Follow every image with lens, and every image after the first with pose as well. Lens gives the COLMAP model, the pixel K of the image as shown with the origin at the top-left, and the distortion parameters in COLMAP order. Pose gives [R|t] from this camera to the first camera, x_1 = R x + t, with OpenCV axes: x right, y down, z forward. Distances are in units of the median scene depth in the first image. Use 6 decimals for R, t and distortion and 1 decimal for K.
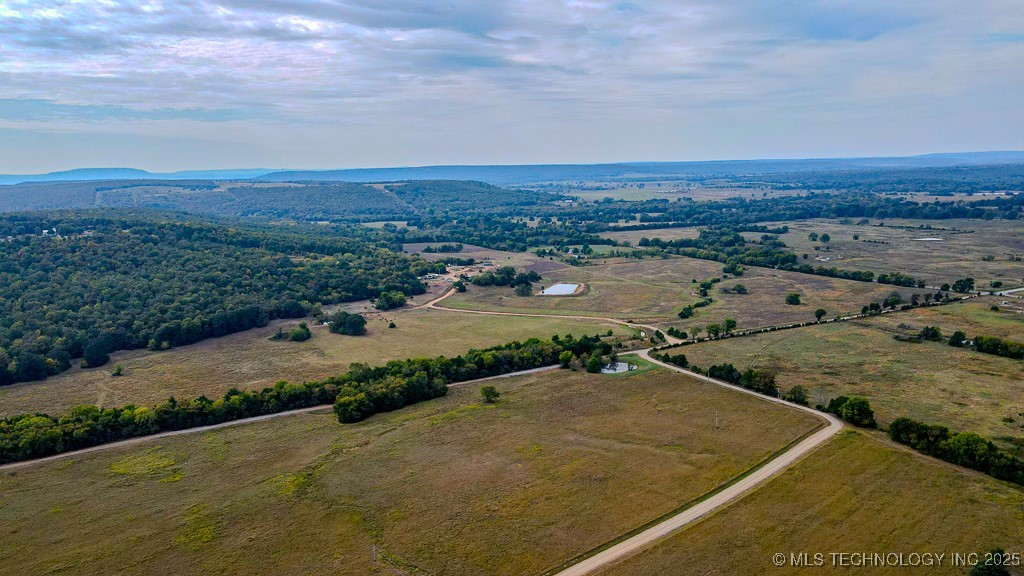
lens RADIAL K [[757.7, 0, 512.0], [0, 757.7, 288.0], [0, 0, 1]] dist [-0.006391, 0.044103]
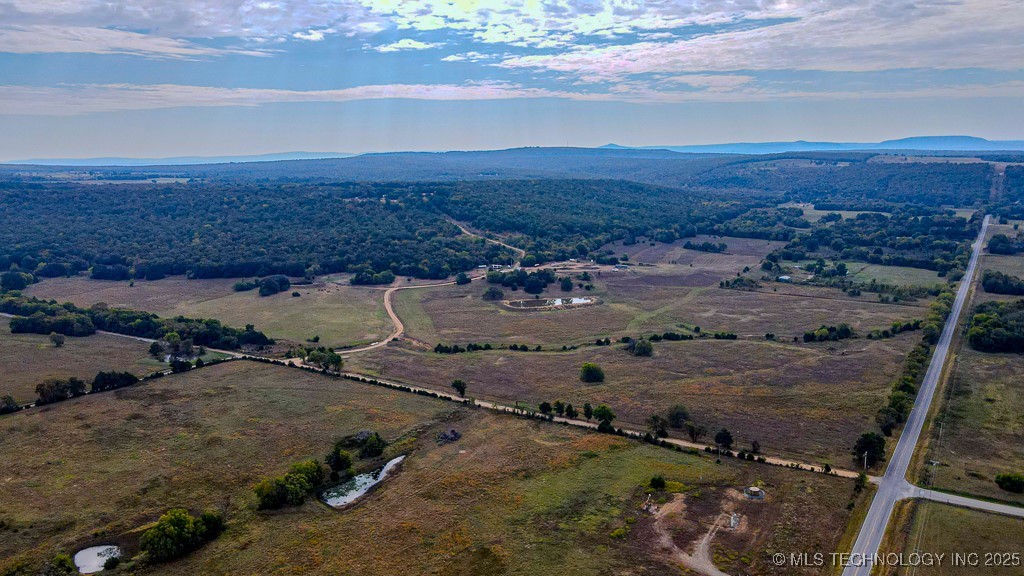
lens RADIAL K [[731.3, 0, 511.0], [0, 731.3, 332.9], [0, 0, 1]] dist [0.004788, 0.008557]
pose [[0.509818, 0.223296, -0.830797, 0.520246], [-0.132992, 0.974574, 0.180330, -0.075871], [0.849941, 0.018554, 0.526552, 0.362912]]
